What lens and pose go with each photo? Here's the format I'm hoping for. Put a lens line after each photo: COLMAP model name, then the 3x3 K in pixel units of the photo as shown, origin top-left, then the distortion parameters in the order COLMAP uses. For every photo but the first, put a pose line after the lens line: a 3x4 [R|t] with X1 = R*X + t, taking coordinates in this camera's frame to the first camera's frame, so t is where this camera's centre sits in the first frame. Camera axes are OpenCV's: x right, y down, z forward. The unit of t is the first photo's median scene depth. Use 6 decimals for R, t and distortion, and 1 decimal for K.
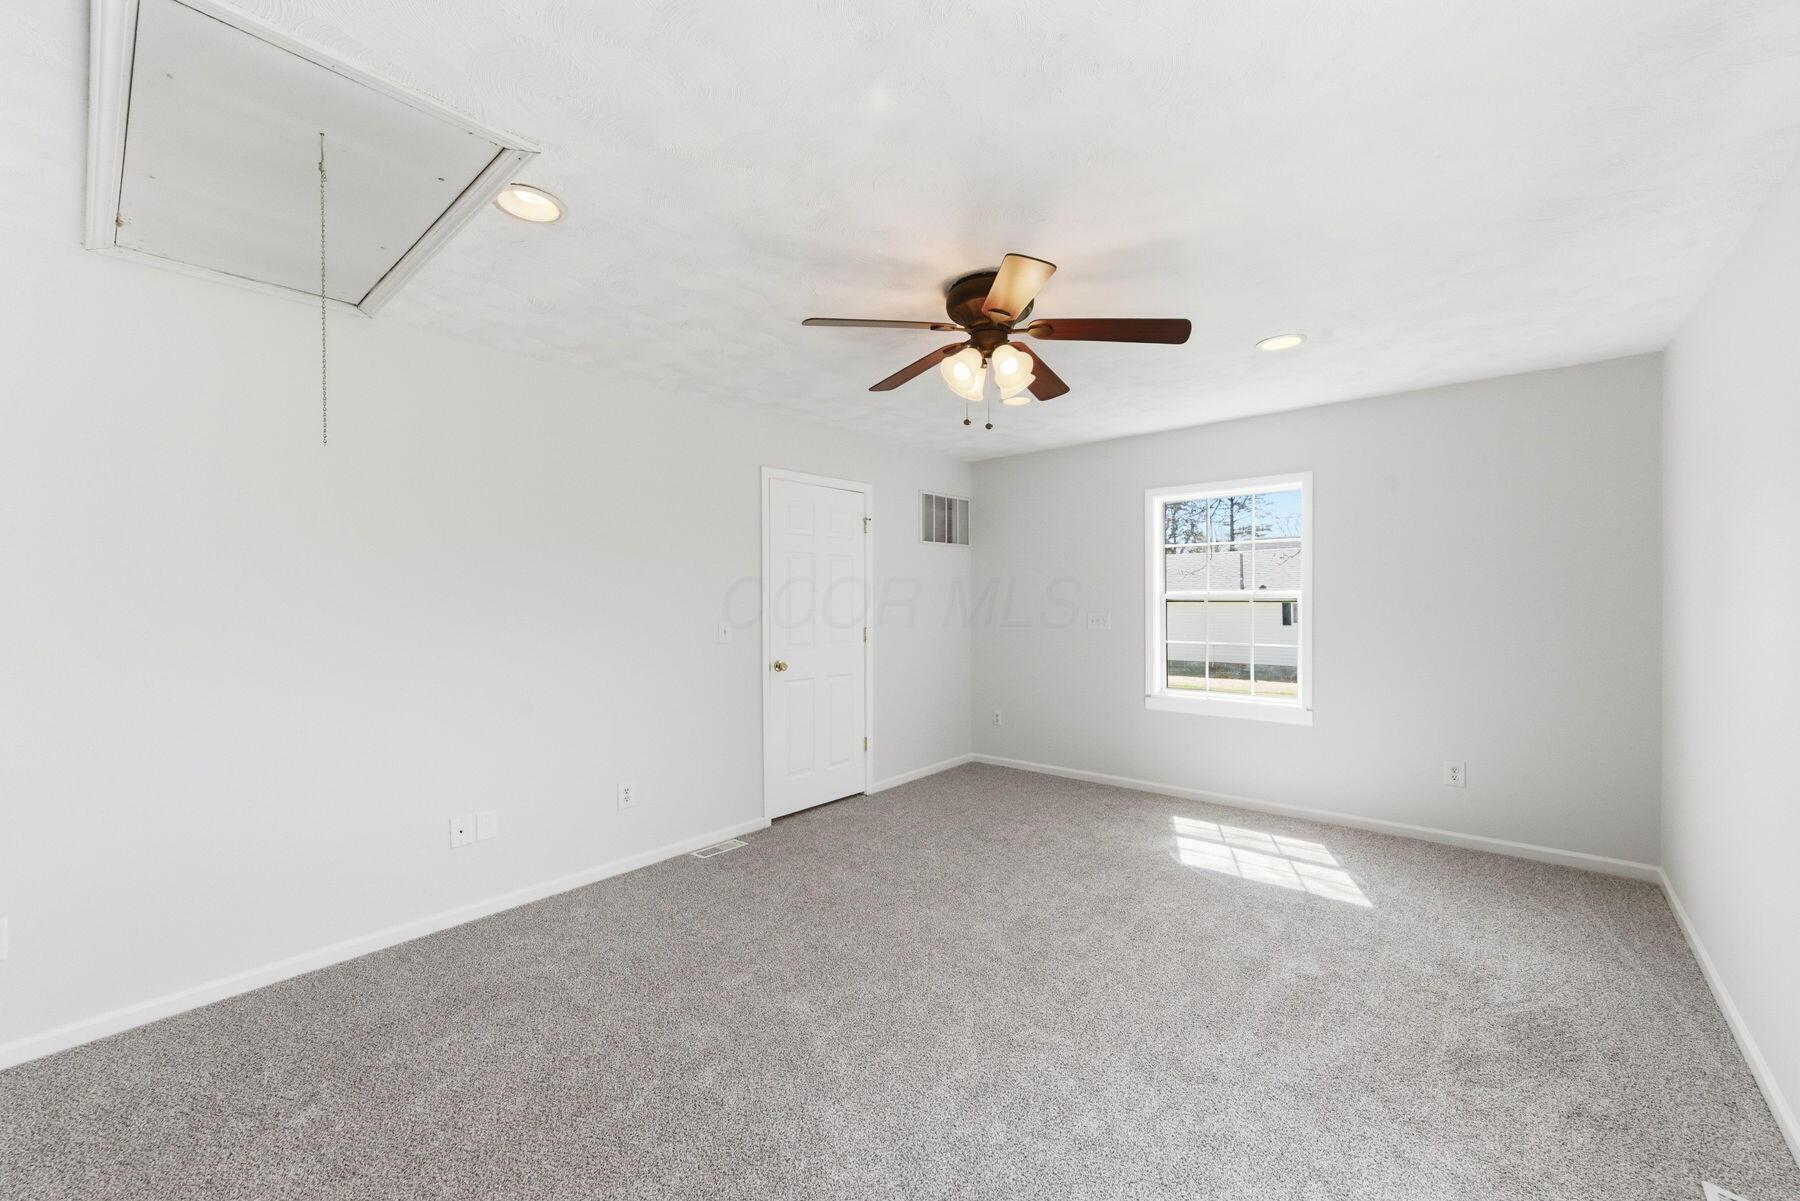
lens RADIAL K [[718.5, 0, 906.1], [0, 718.5, 602.6], [0, 0, 1]] dist [0.000444, -0.000186]
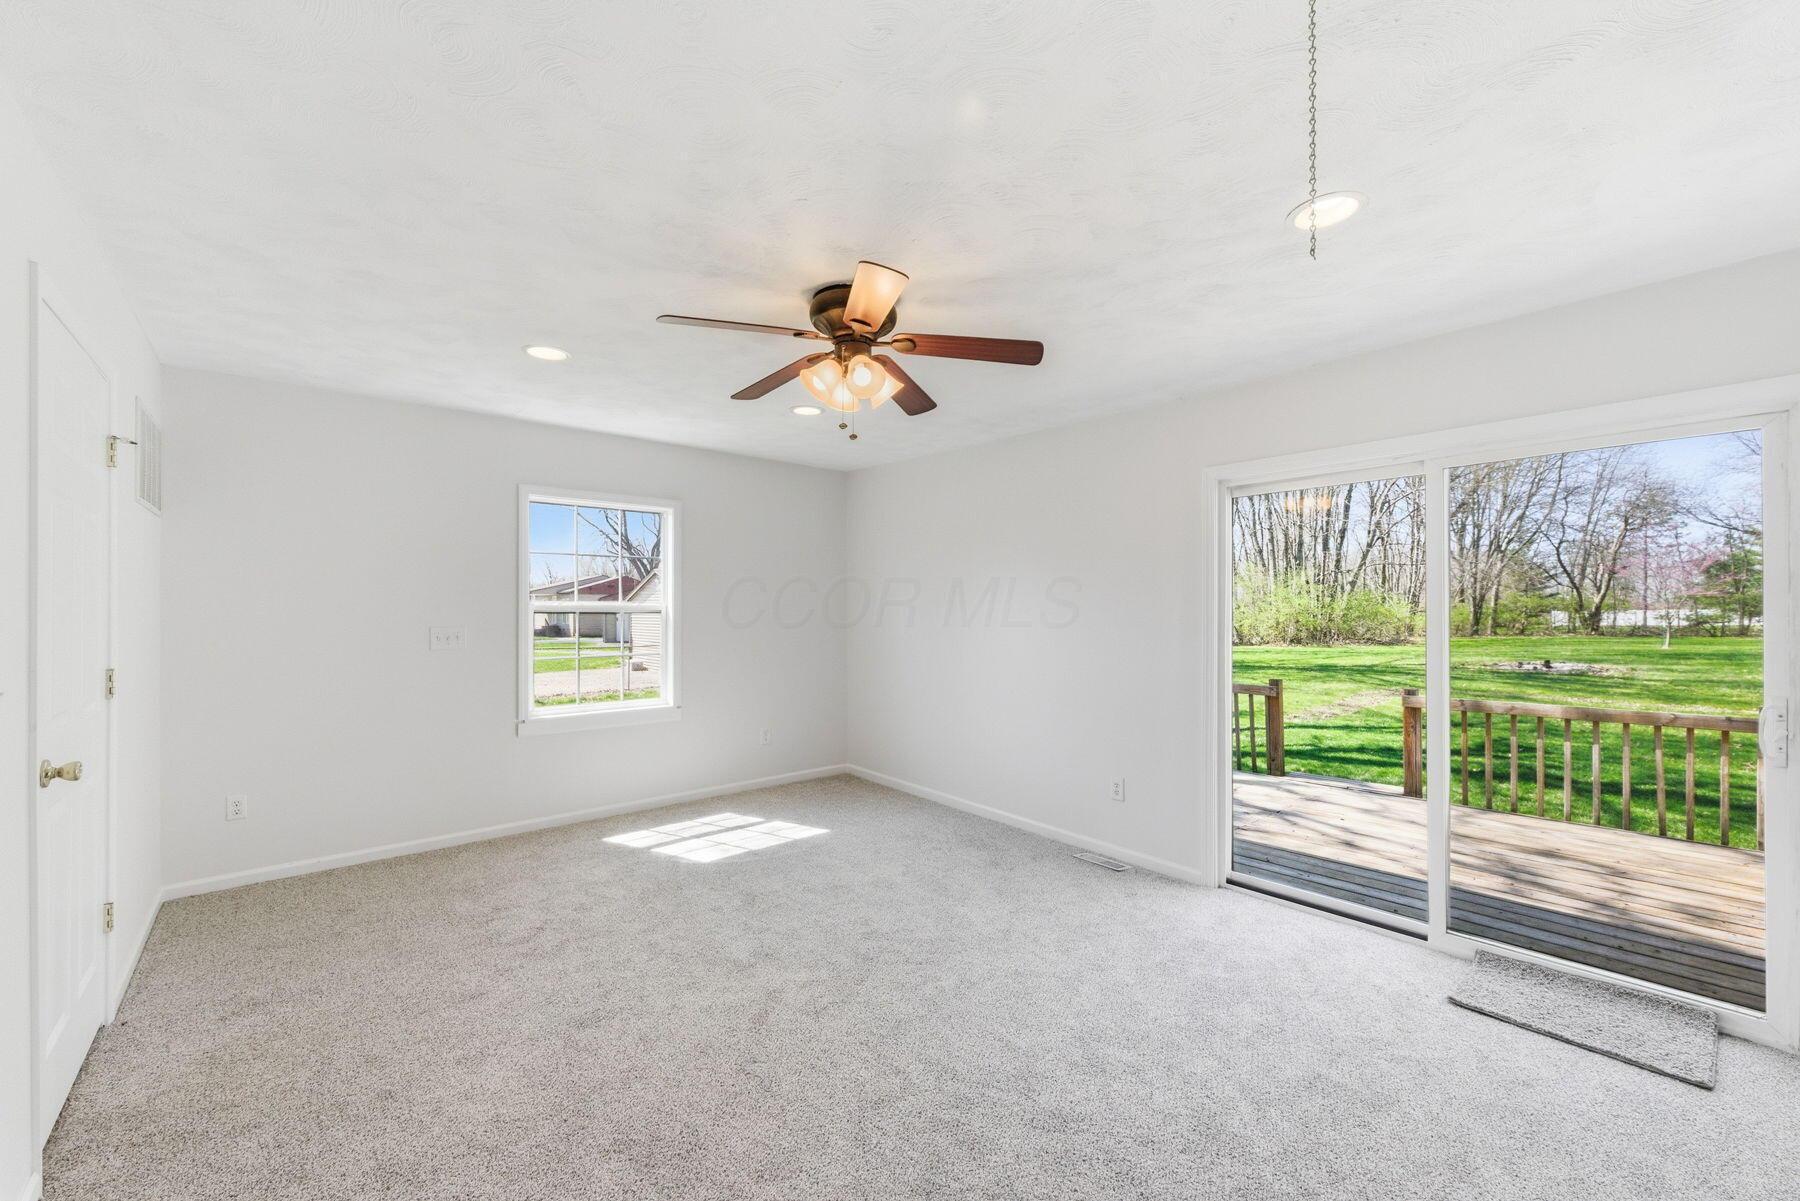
lens RADIAL K [[718.5, 0, 905.7], [0, 718.5, 602.6], [0, 0, 1]] dist [0.000444, -0.000186]
pose [[0.149727, 0.007627, 0.988698, -0.584820], [0.008059, 0.999928, -0.008934, -0.003733], [-0.988694, 0.009306, 0.149655, 0.529769]]
